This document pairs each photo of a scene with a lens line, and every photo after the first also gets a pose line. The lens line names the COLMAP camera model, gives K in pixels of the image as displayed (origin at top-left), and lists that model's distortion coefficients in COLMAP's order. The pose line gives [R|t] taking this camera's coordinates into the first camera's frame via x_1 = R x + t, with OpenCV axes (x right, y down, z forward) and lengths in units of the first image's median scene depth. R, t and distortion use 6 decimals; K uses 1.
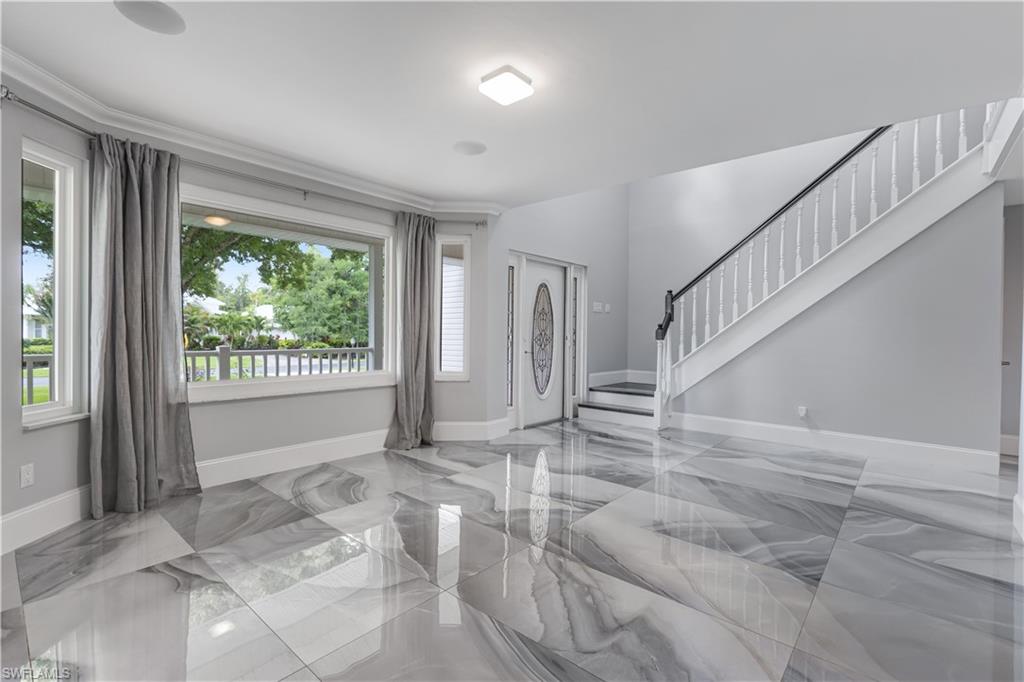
lens RADIAL K [[456.6, 0, 511.5], [0, 456.6, 337.5], [0, 0, 1]] dist [-0.002747, -0.000497]
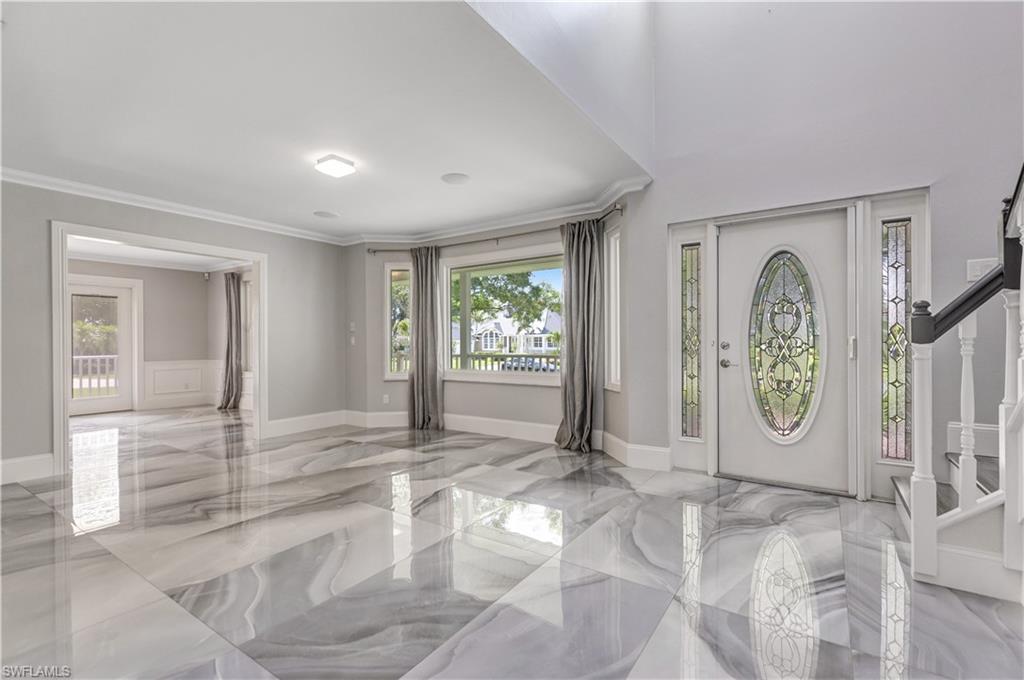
lens RADIAL K [[452.2, 0, 515.1], [0, 452.2, 357.2], [0, 0, 1]] dist [-0.002447, -0.000202]
pose [[0.136047, 0.020390, -0.990493, 1.169145], [-0.001200, 0.999791, 0.020417, 0.016774], [0.990702, -0.001589, 0.136043, 1.098682]]
